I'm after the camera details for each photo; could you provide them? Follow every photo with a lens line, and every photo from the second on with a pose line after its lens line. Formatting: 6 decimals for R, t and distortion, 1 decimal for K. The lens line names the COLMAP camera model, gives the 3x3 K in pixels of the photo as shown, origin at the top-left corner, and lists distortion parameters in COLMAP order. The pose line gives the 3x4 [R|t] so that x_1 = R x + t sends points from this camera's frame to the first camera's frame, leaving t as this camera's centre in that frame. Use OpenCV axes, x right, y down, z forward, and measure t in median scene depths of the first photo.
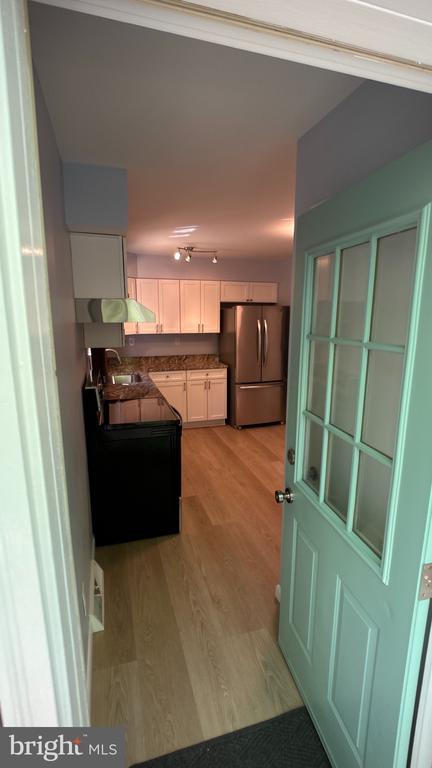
lens RADIAL K [[358.4, 0, 217.4], [0, 358.4, 387.9], [0, 0, 1]] dist [-0.019946, 0.001072]
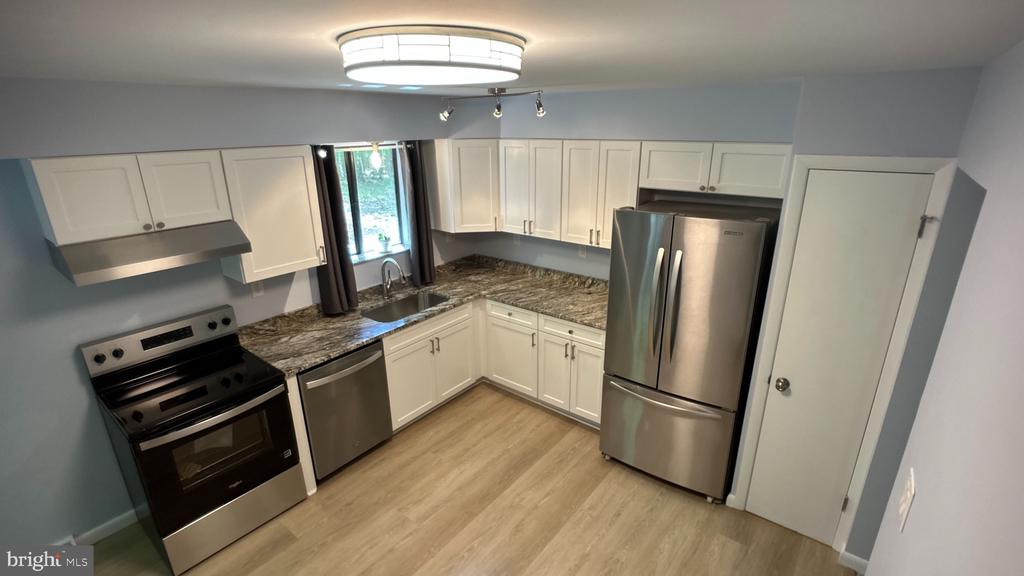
lens RADIAL K [[477.9, 0, 511.7], [0, 477.9, 291.5], [0, 0, 1]] dist [-0.019946, 0.001072]
pose [[0.565185, 0.269173, -0.779815, 0.436956], [-0.154003, 0.963080, 0.220815, -0.228478], [0.810462, -0.004707, 0.585772, 0.528835]]
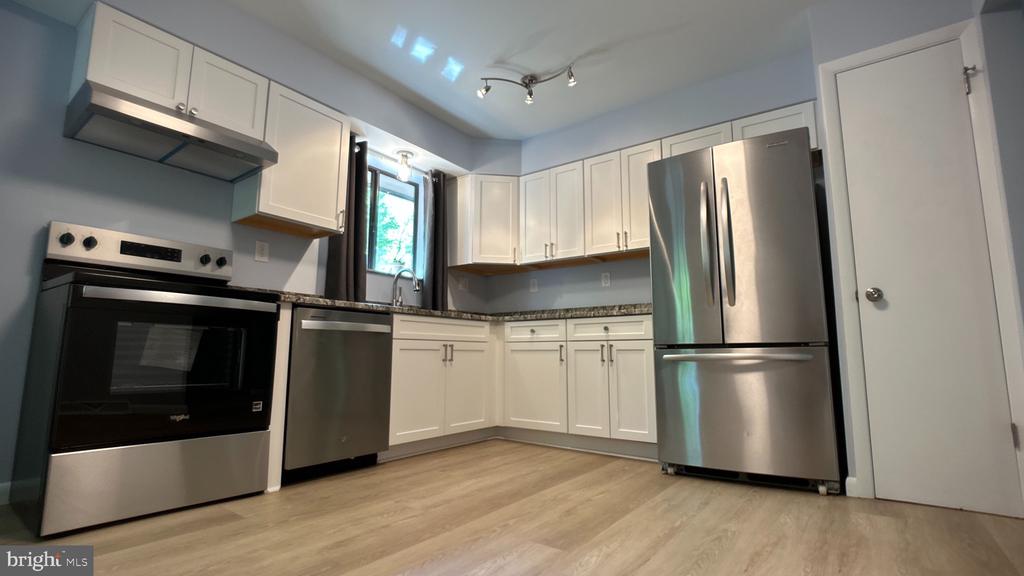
lens RADIAL K [[477.9, 0, 511.1], [0, 477.9, 293.7], [0, 0, 1]] dist [-0.019946, 0.001072]
pose [[0.591042, -0.101573, -0.800220, 0.381912], [-0.164165, 0.956132, -0.242615, 0.084934], [0.789759, 0.274764, 0.548440, 0.560883]]
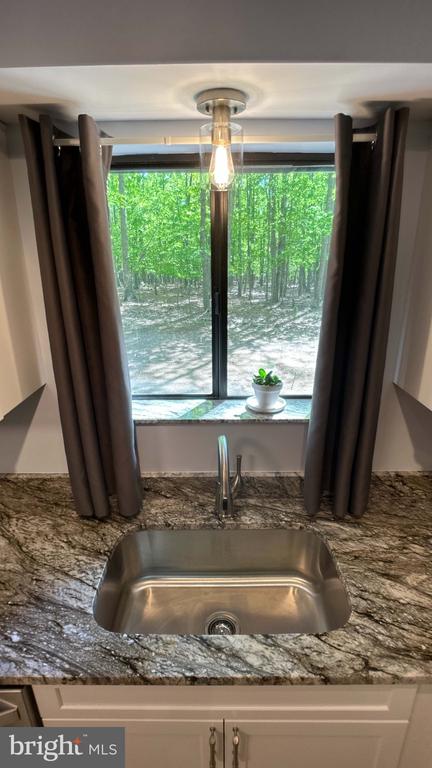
lens RADIAL K [[358.4, 0, 213.5], [0, 358.4, 381.3], [0, 0, 1]] dist [-0.019946, 0.001072]
pose [[-0.306560, 0.308549, -0.900454, -0.060023], [-0.178196, 0.910674, 0.372718, -0.198275], [0.935023, 0.274718, -0.224194, 0.835595]]
